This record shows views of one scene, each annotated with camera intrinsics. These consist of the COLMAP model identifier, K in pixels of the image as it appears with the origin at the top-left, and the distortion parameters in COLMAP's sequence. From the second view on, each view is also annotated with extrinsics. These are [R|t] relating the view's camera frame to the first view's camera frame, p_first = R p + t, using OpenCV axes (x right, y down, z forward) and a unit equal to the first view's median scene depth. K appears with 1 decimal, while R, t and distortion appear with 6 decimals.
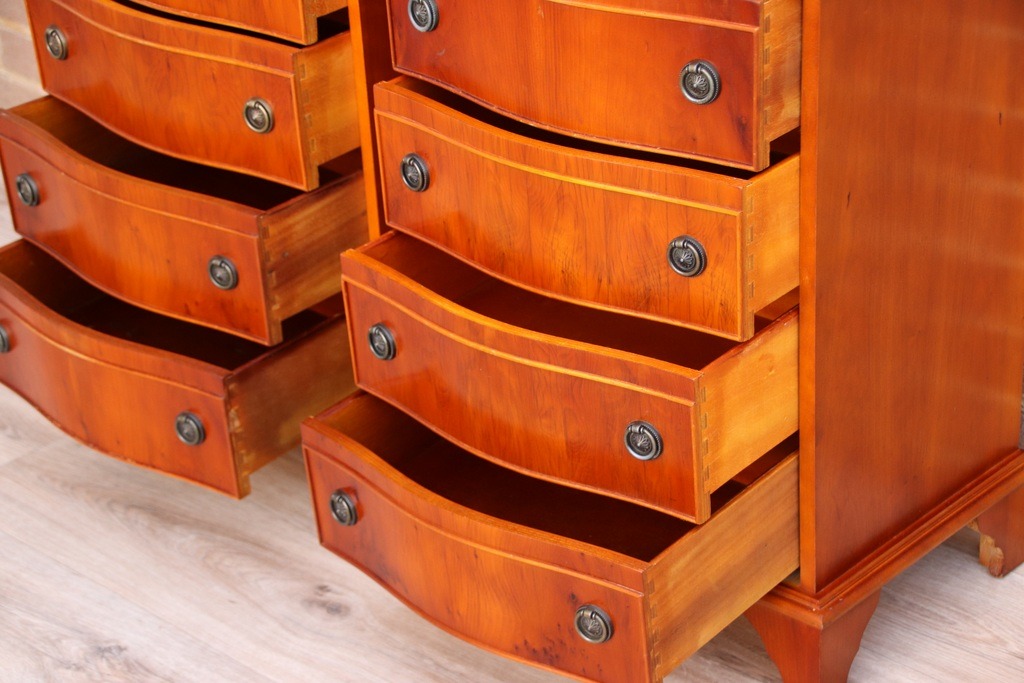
lens RADIAL K [[2135.5, 0, 527.8], [0, 2135.5, 352.8], [0, 0, 1]] dist [0.549870, 0.000000]
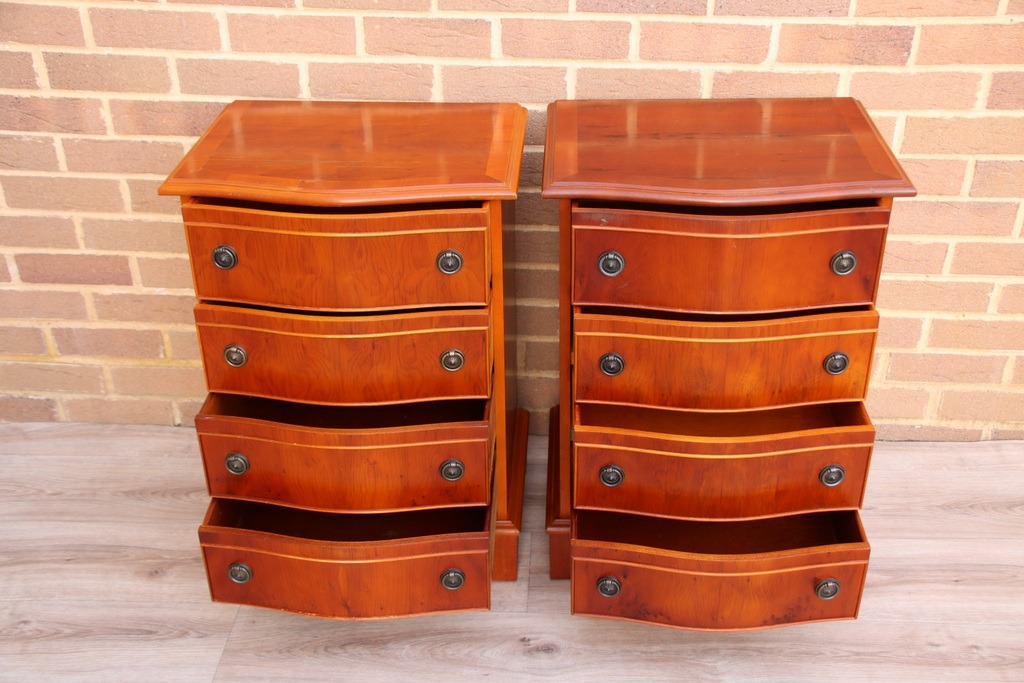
lens RADIAL K [[1126.0, 0, 512.2], [0, 1126.0, 353.2], [0, 0, 1]] dist [0.106018, 0.000000]
pose [[0.767572, -0.301122, 0.565825, -0.583771], [0.287811, 0.950695, 0.115512, -0.211677], [-0.572711, 0.074186, 0.816394, 0.394611]]
